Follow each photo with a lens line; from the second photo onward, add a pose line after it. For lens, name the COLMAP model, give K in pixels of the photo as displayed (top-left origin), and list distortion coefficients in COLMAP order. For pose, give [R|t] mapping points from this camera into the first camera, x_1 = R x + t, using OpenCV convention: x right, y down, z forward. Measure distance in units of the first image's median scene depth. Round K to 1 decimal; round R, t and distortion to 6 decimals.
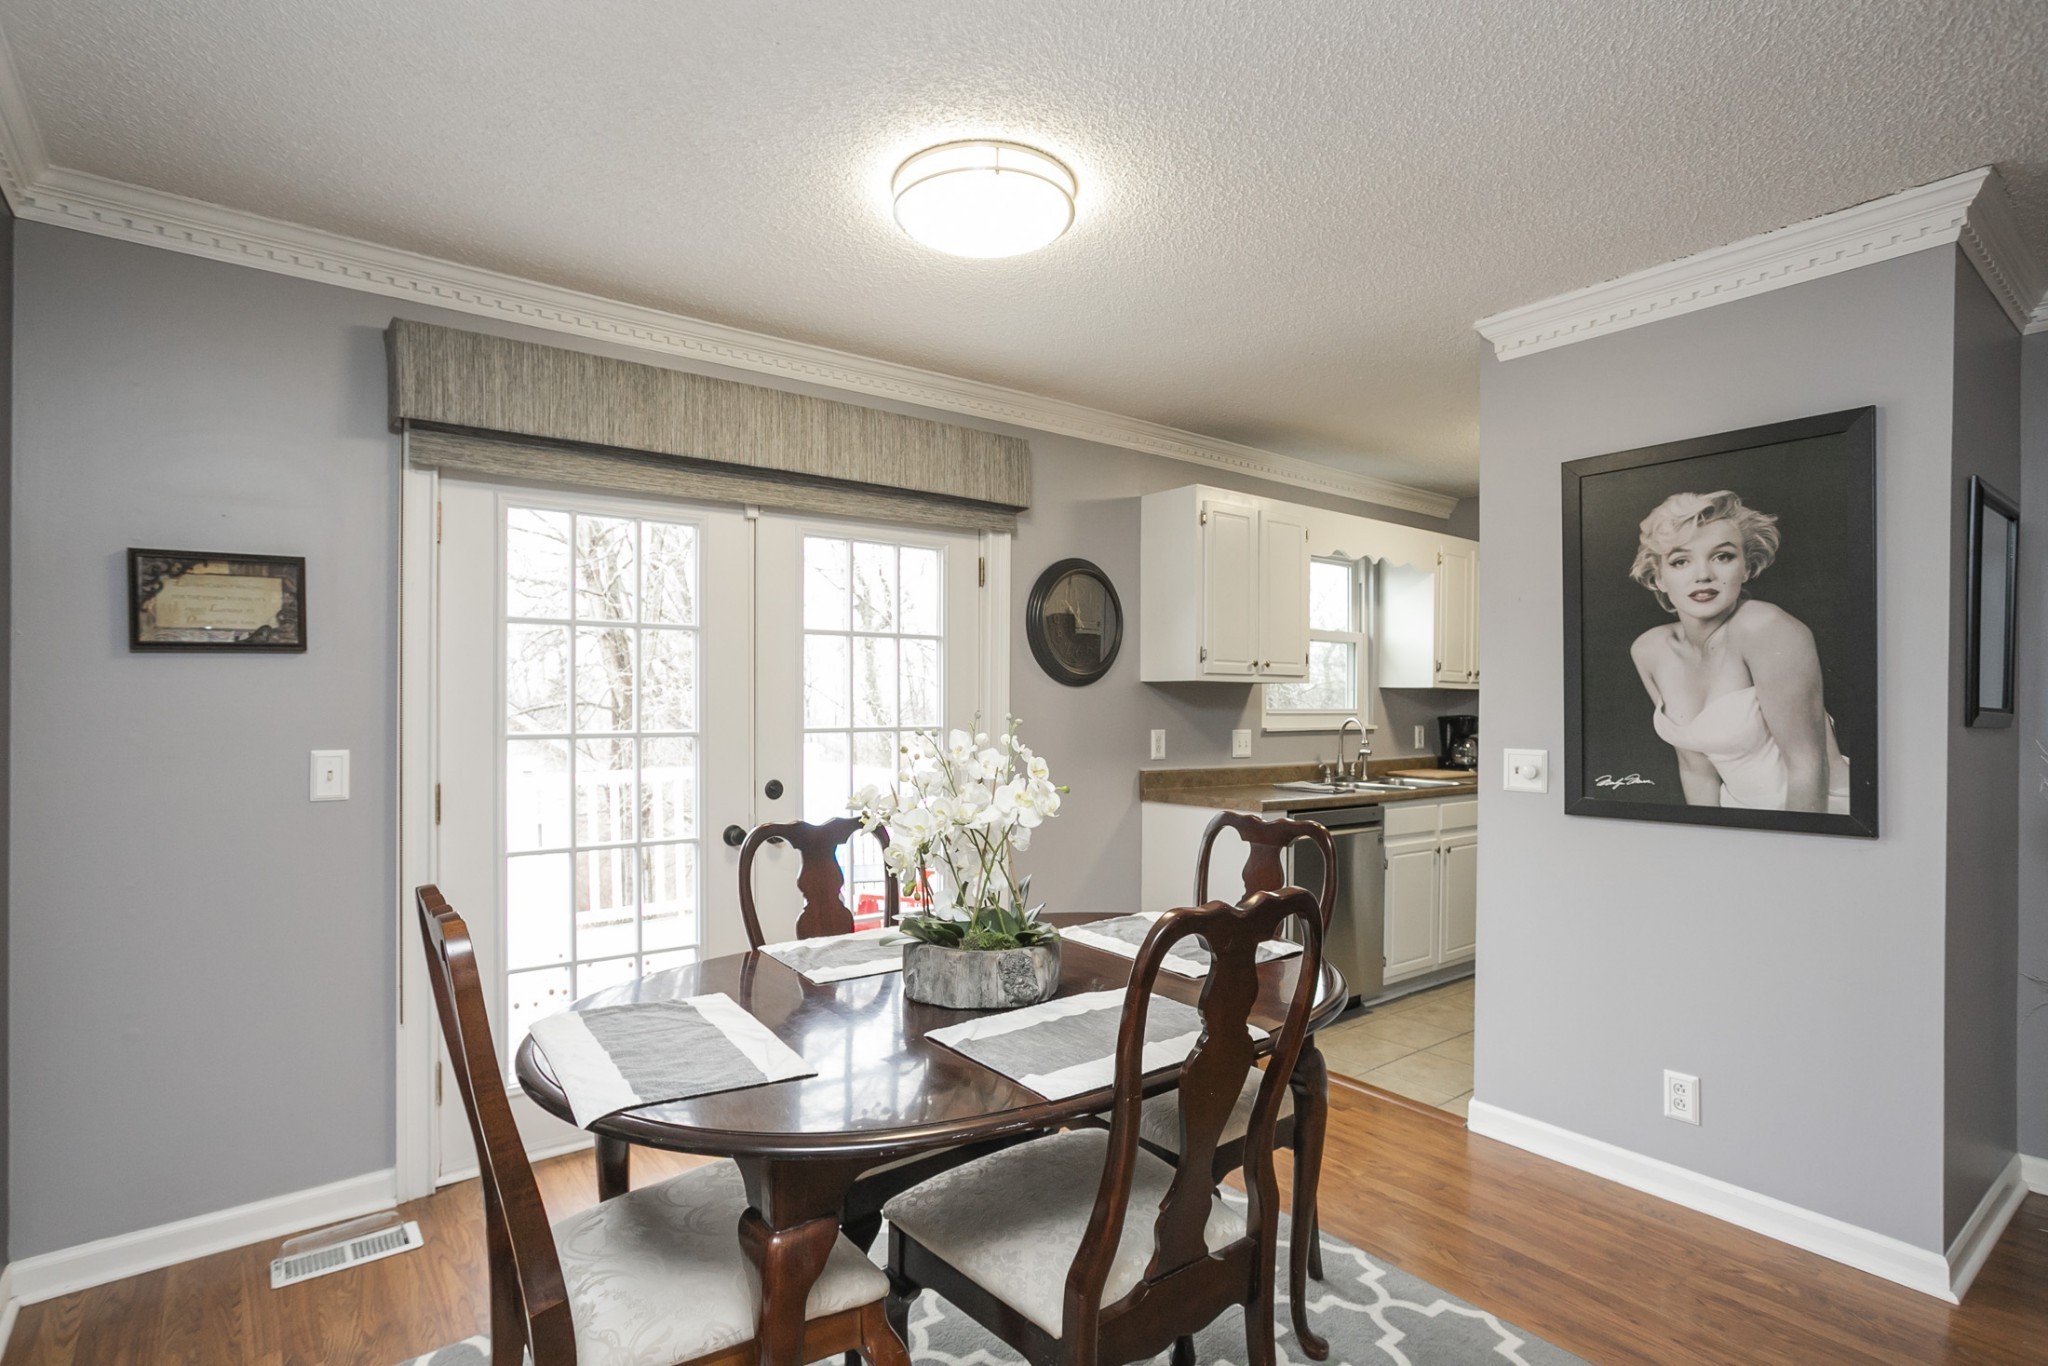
lens RADIAL K [[1029.4, 0, 1006.7], [0, 1029.4, 699.3], [0, 0, 1]] dist [-0.022830, 0.007648]
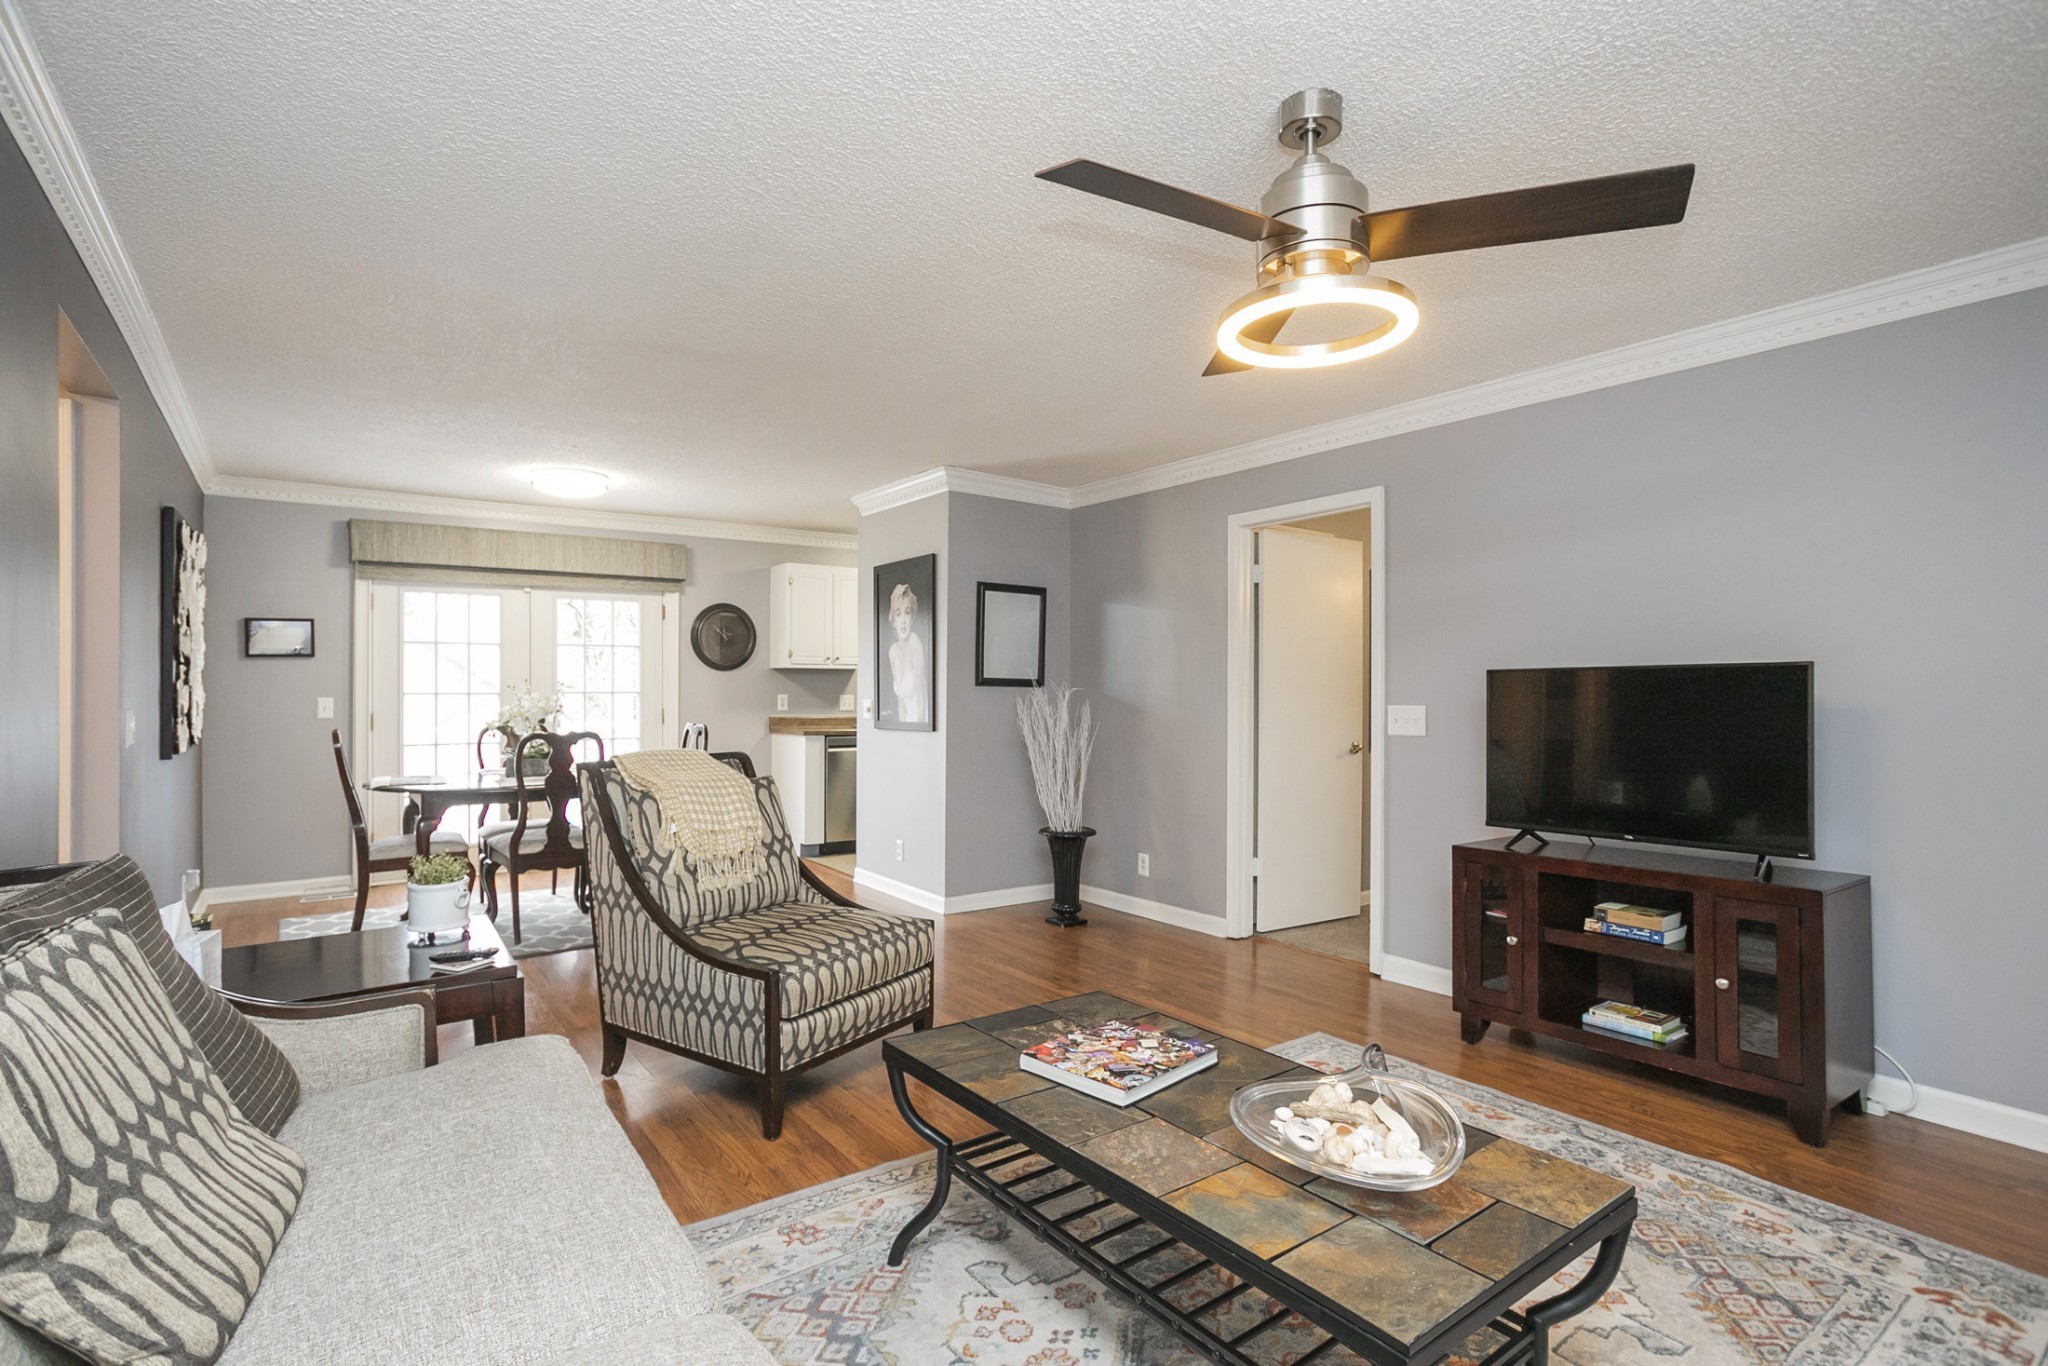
lens RADIAL K [[988.8, 0, 1006.1], [0, 988.8, 679.7], [0, 0, 1]] dist [-0.033340, 0.019489]
pose [[0.999179, -0.003411, -0.040374, 0.935596], [0.003183, 0.999979, -0.005709, 0.021898], [0.040393, 0.005575, 0.999168, -1.120540]]
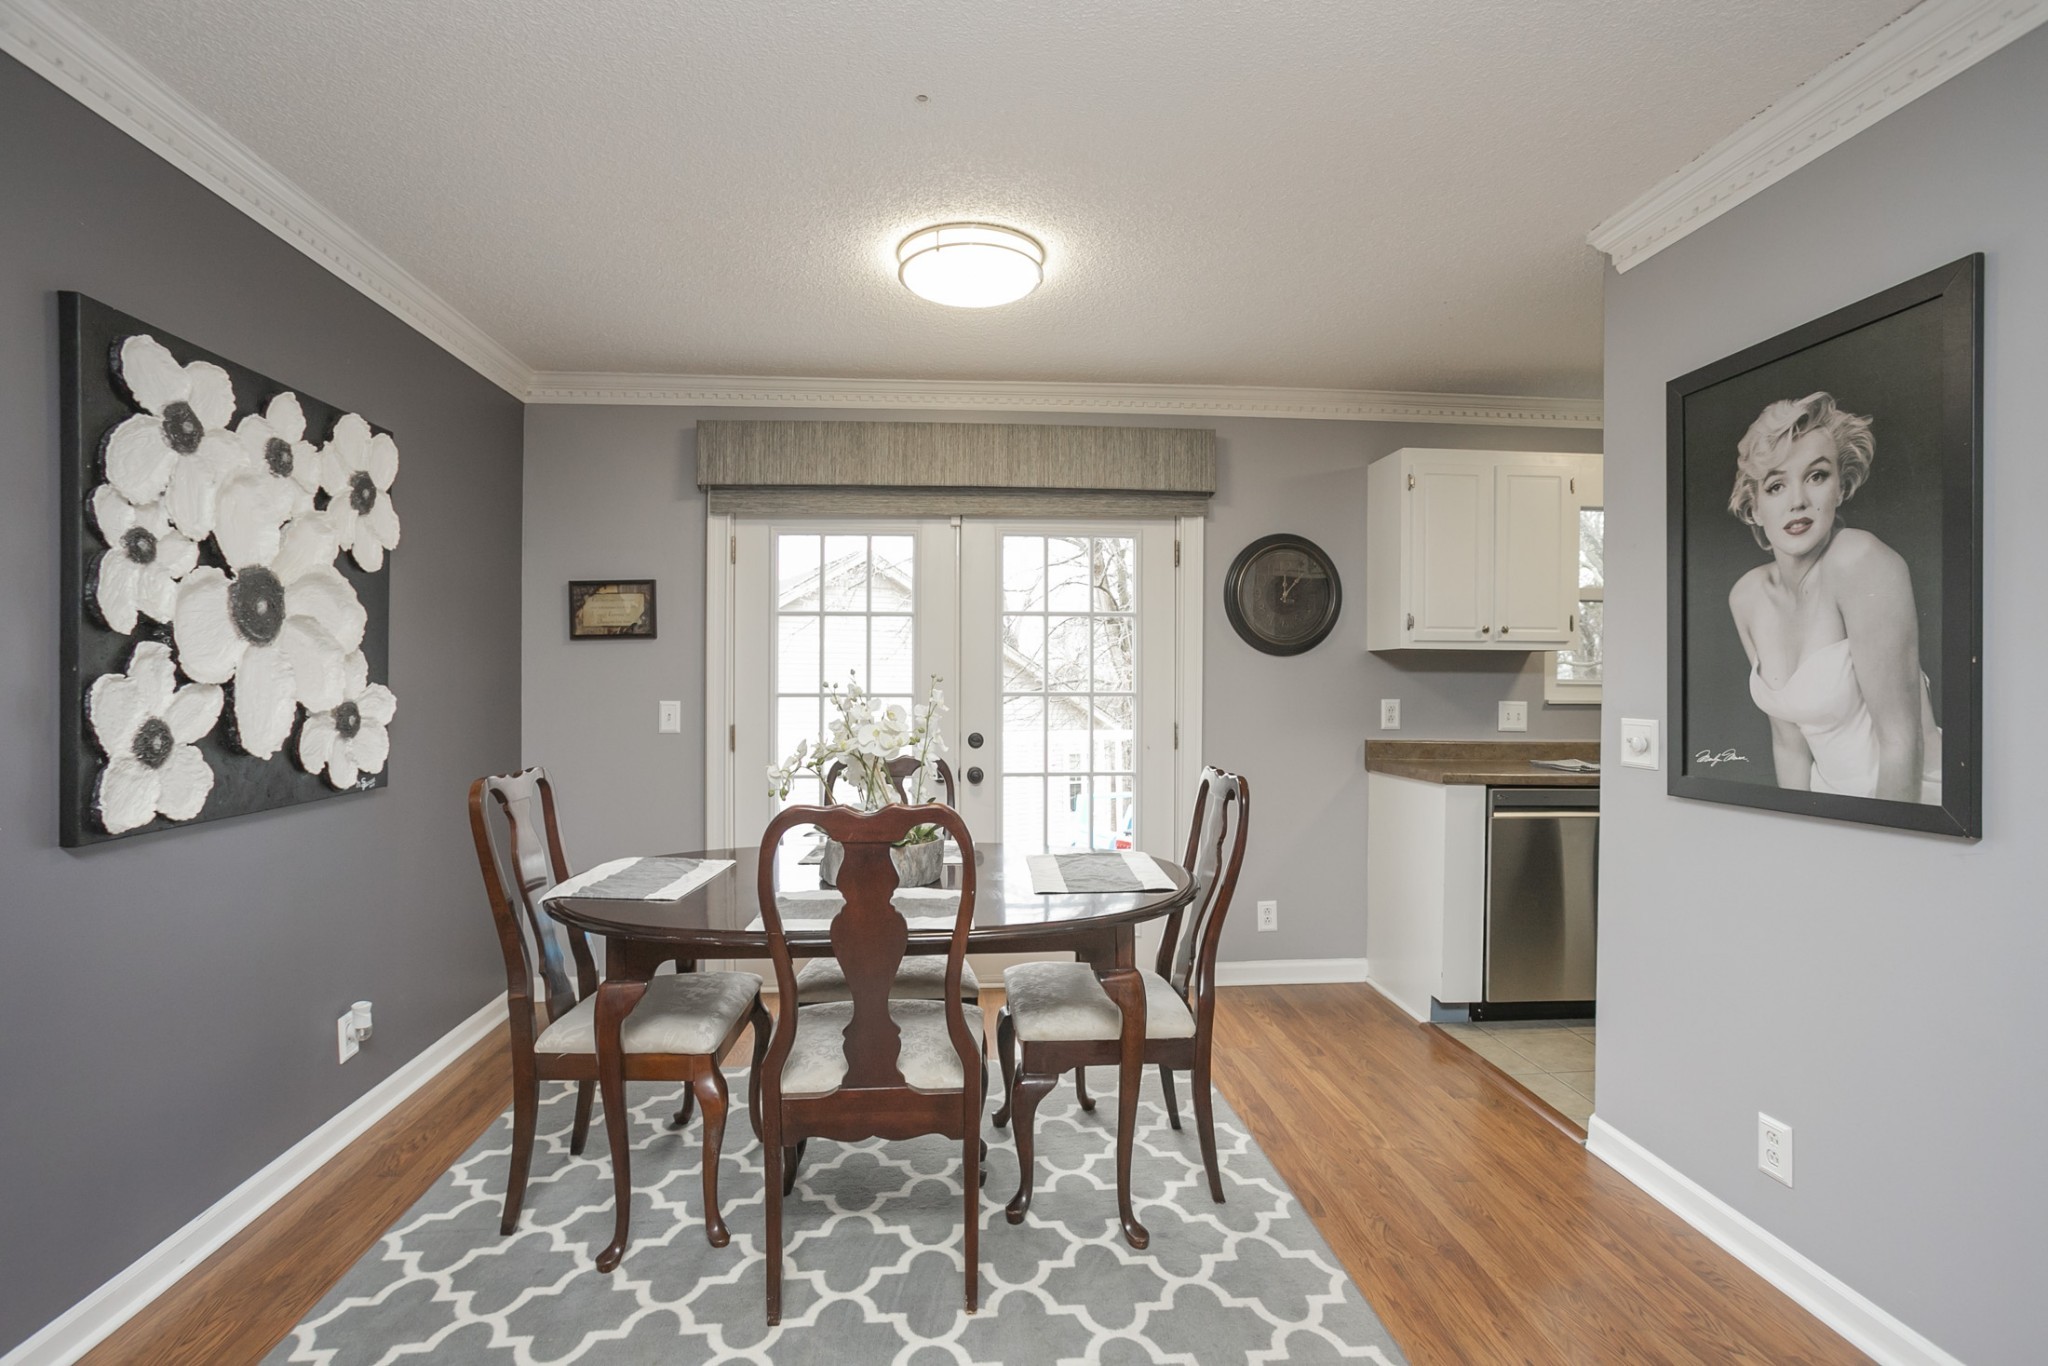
lens RADIAL K [[988.8, 0, 1008.7], [0, 988.8, 684.4], [0, 0, 1]] dist [-0.033340, 0.019489]
pose [[0.833631, 0.001649, -0.552319, 0.551353], [0.000517, 0.999993, 0.003766, 0.017378], [0.552321, -0.003425, 0.833624, 0.018642]]
